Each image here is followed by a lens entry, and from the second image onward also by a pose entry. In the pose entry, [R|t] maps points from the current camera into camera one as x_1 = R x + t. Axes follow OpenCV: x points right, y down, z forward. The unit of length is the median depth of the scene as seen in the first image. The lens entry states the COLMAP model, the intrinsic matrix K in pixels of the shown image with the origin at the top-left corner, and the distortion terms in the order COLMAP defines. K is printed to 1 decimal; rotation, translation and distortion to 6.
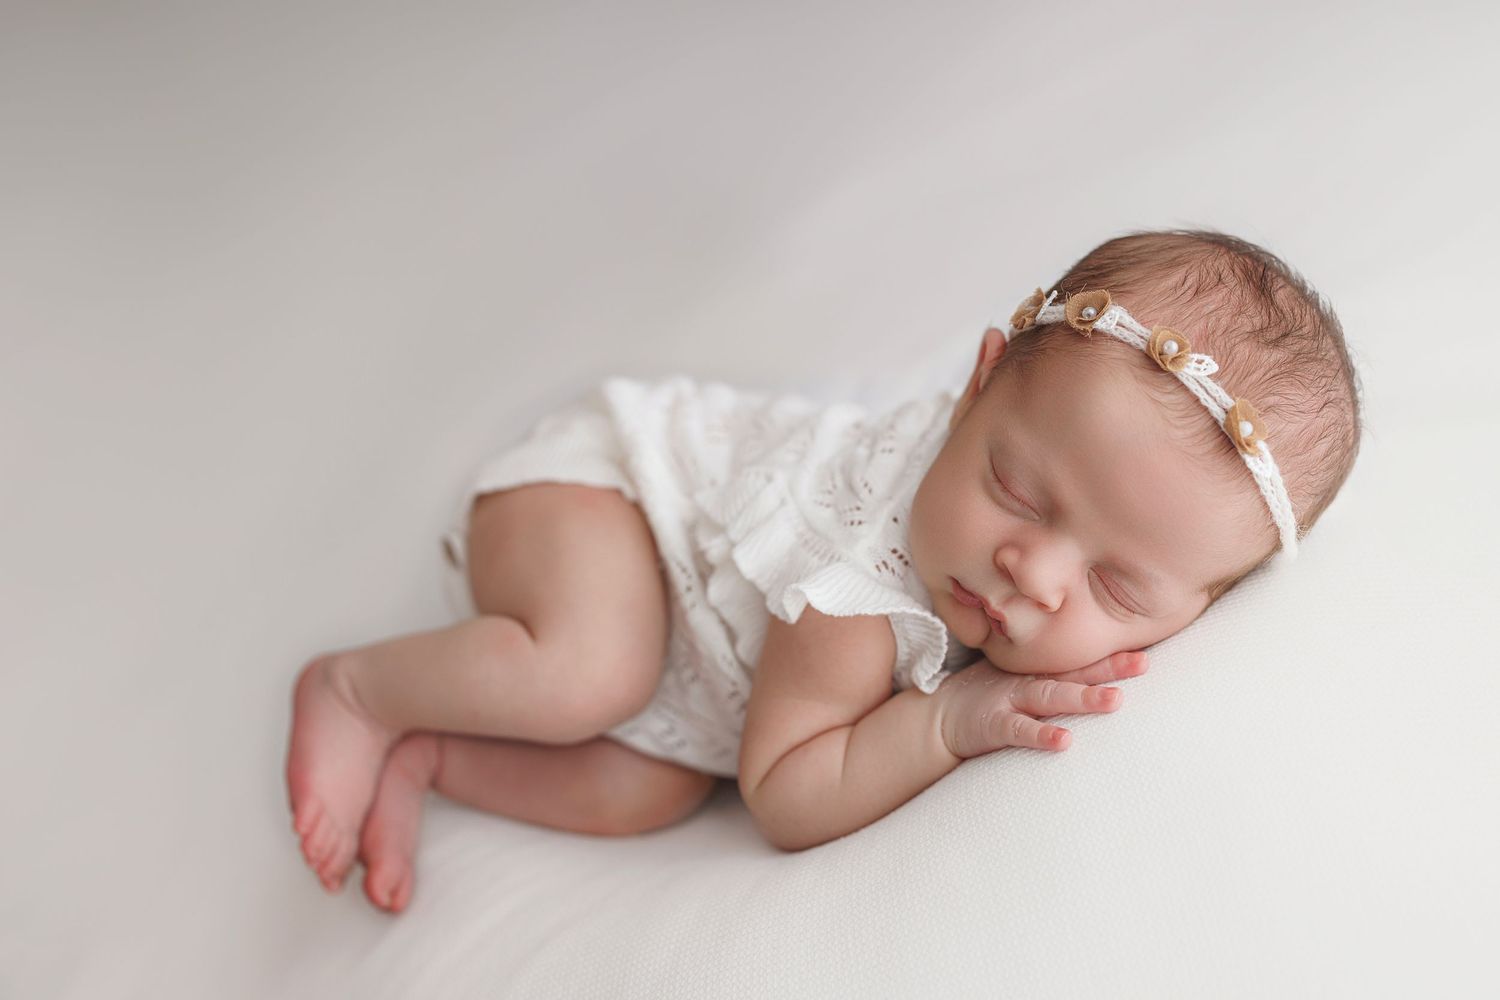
lens RADIAL K [[2347.7, 0, 743.9], [0, 2347.7, 504.9], [0, 0, 1]] dist [0.037522, 0.000000]
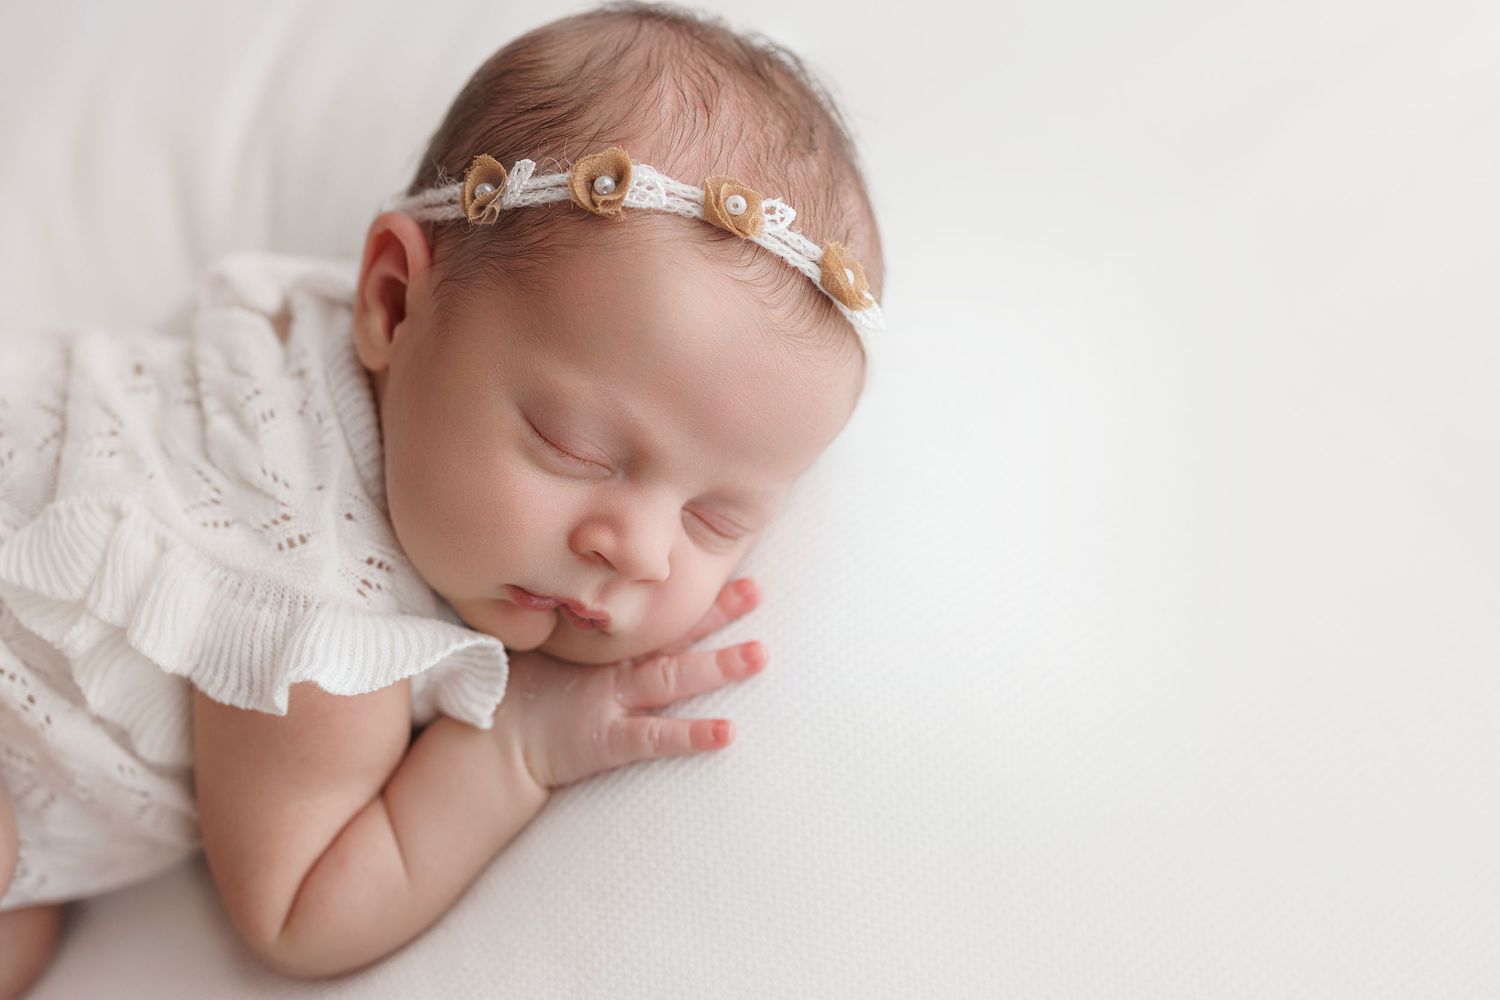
lens RADIAL K [[2347.7, 0, 747.1], [0, 2347.7, 494.3], [0, 0, 1]] dist [0.037522, 0.000000]
pose [[0.761952, -0.382373, 0.522705, -0.224634], [0.235950, 0.915528, 0.325786, -0.214926], [-0.603123, -0.124901, 0.787809, 0.400043]]
